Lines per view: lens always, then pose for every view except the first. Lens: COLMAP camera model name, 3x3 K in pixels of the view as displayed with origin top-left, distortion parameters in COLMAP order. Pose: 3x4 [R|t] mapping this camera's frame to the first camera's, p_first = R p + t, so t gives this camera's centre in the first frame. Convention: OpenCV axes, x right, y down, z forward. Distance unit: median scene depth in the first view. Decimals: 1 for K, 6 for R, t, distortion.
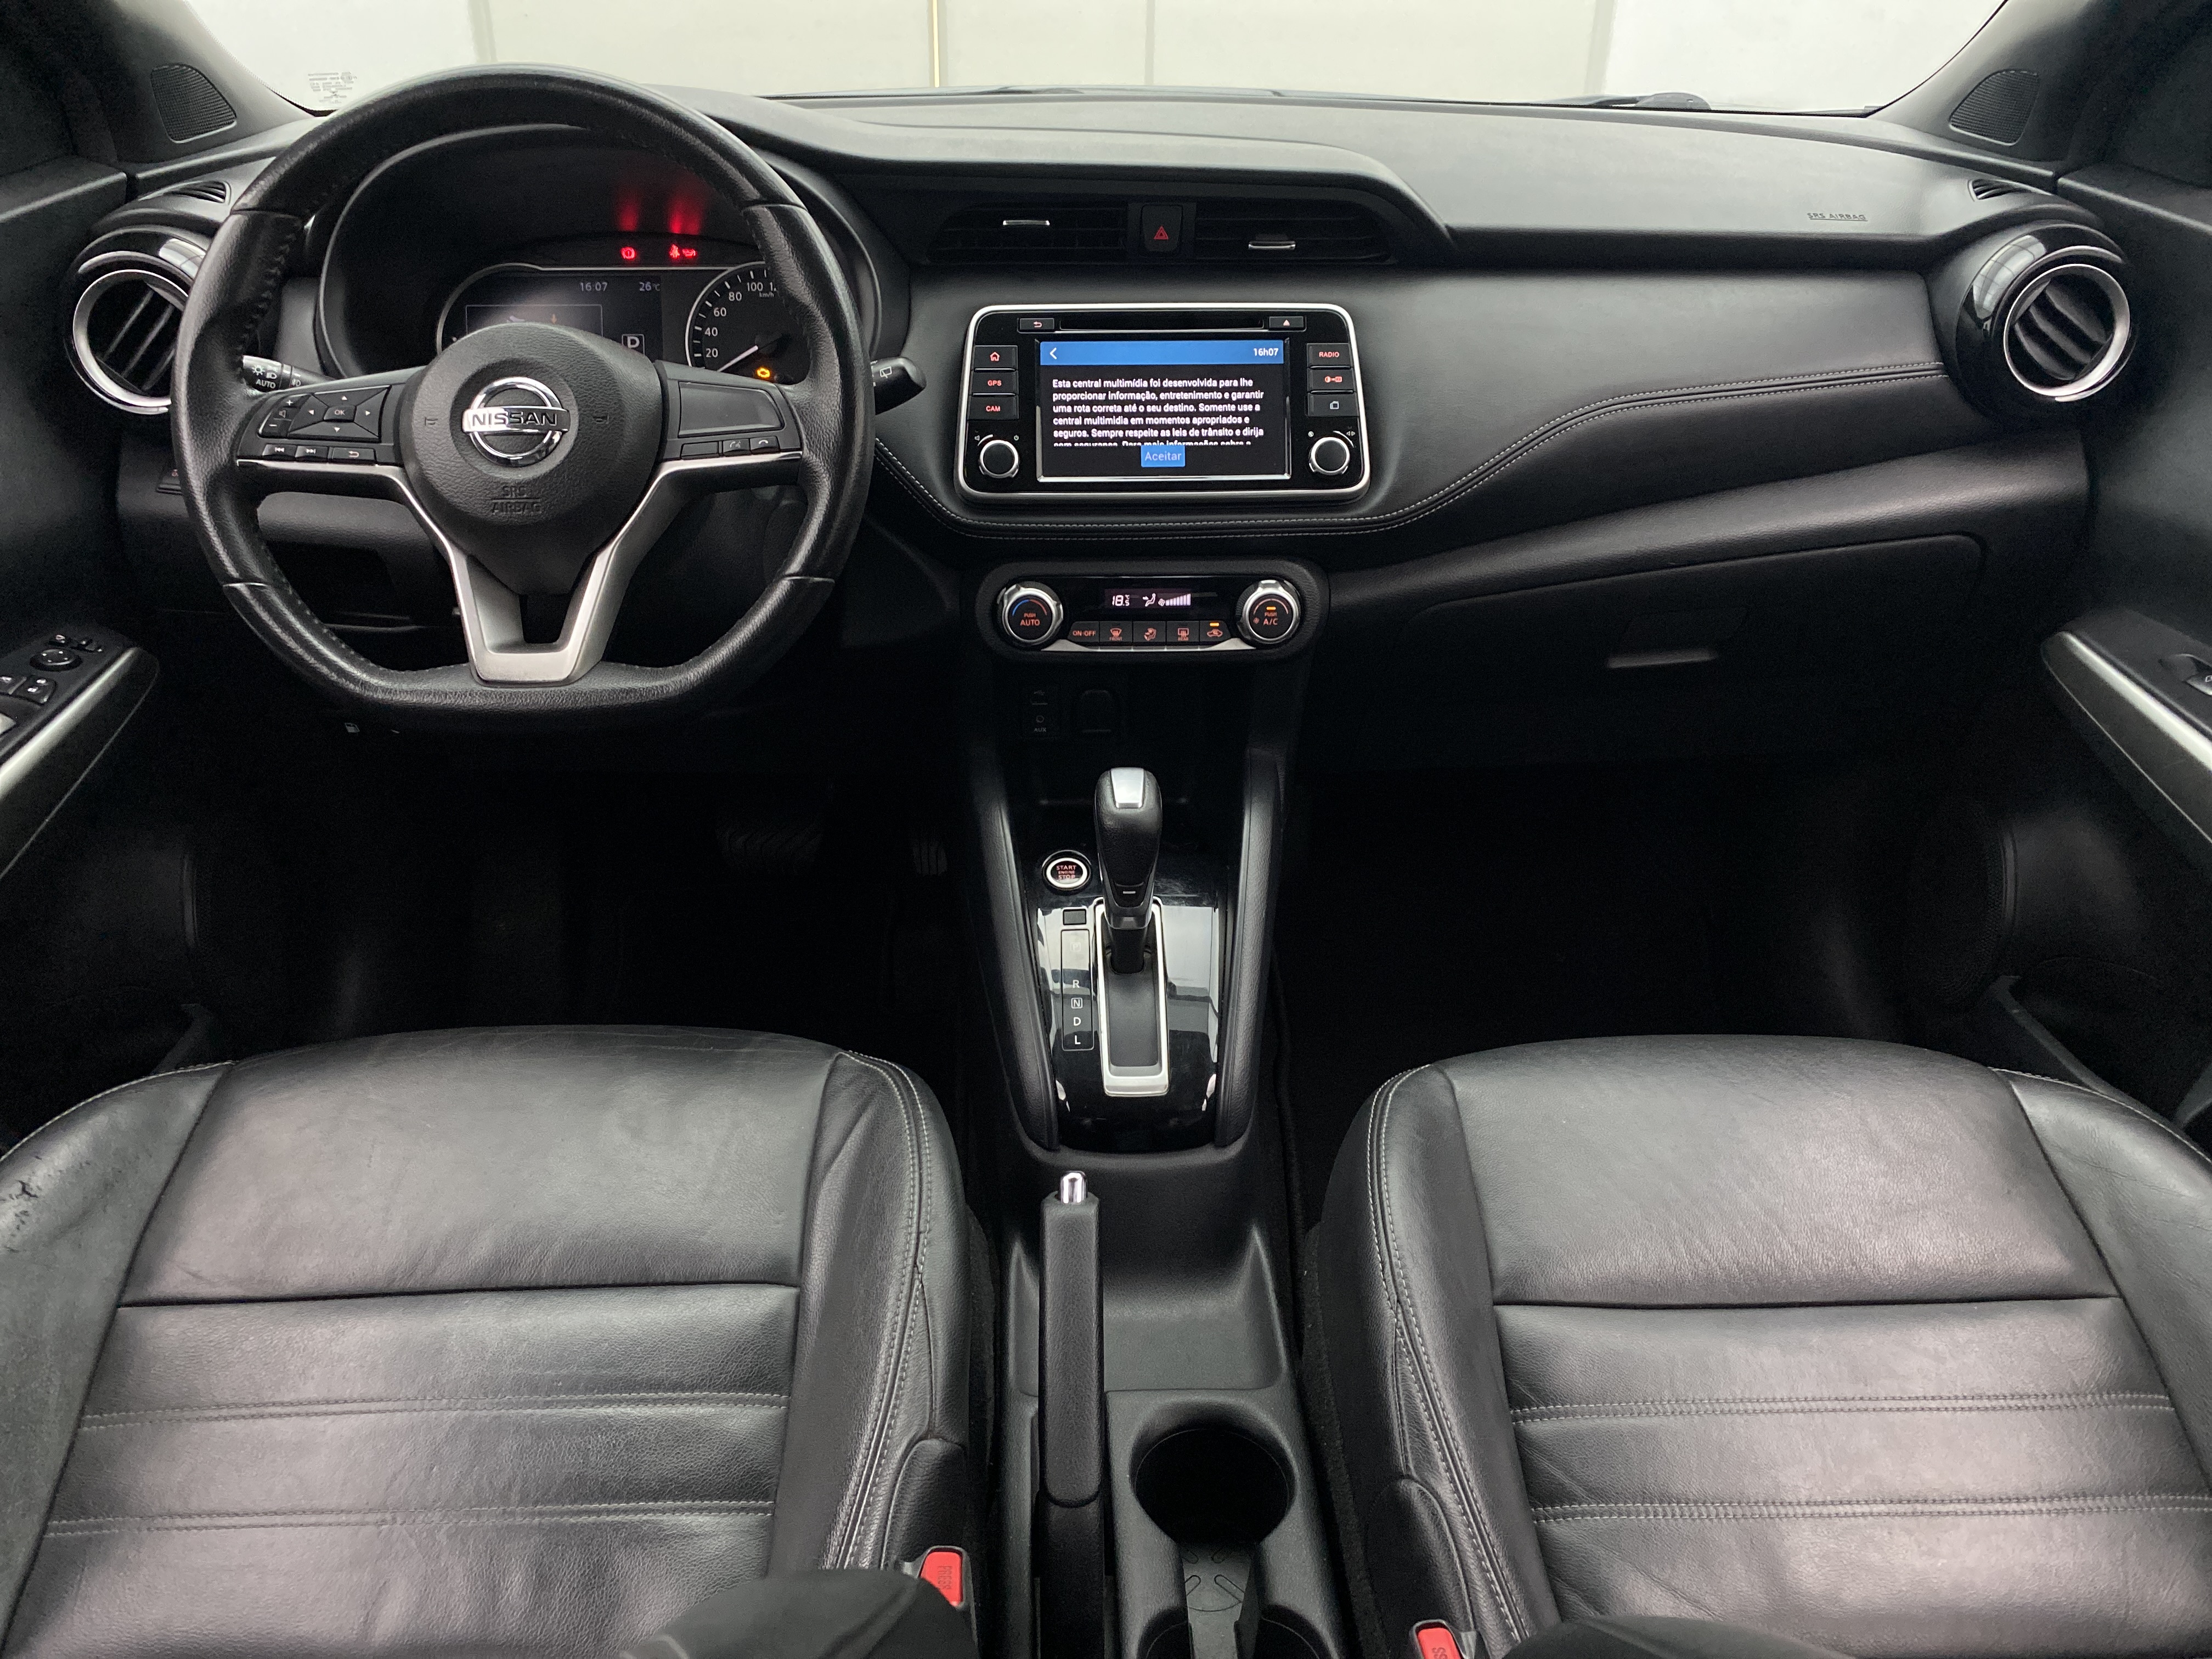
lens RADIAL K [[1706.2, 0, 1101.1], [0, 1706.2, 848.3], [0, 0, 1]] dist [0.035468, -0.055391]
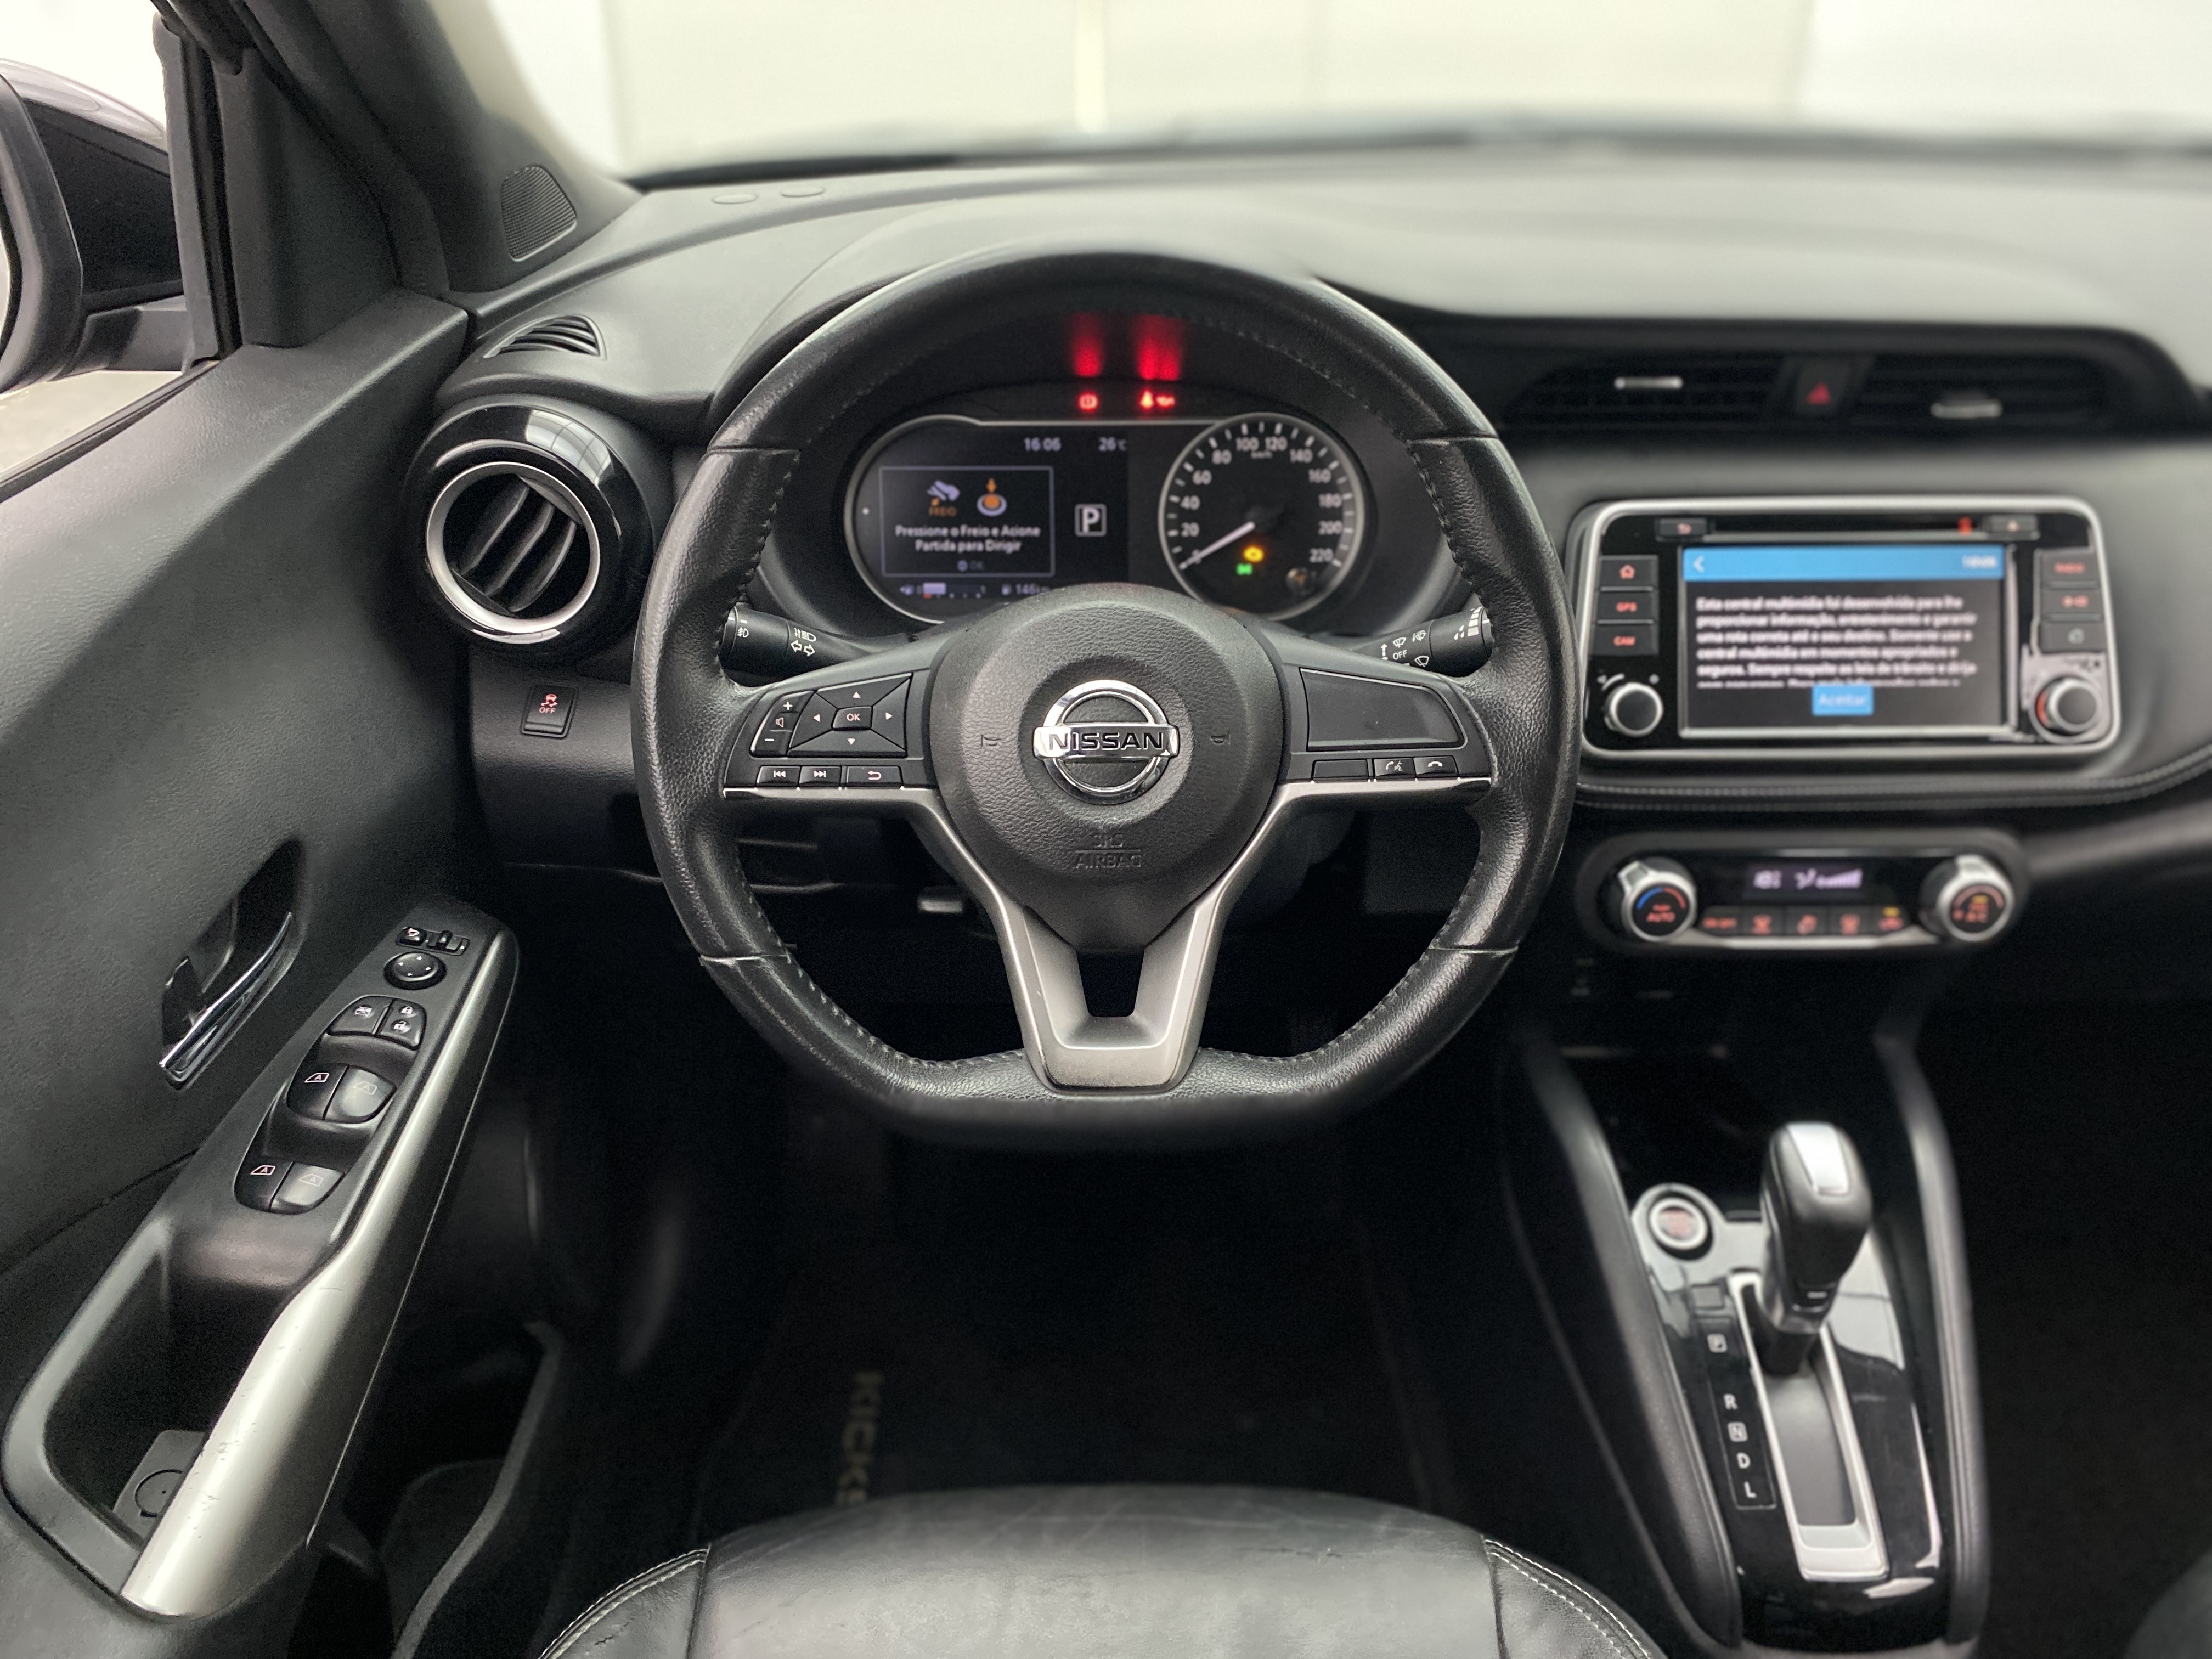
lens RADIAL K [[1706.2, 0, 1105.6], [0, 1706.2, 834.7], [0, 0, 1]] dist [0.035468, -0.055391]
pose [[0.999737, 0.004567, -0.022476, -0.272902], [-0.003506, 0.998889, 0.046984, -0.204091], [0.022665, -0.046893, 0.998643, 0.229364]]
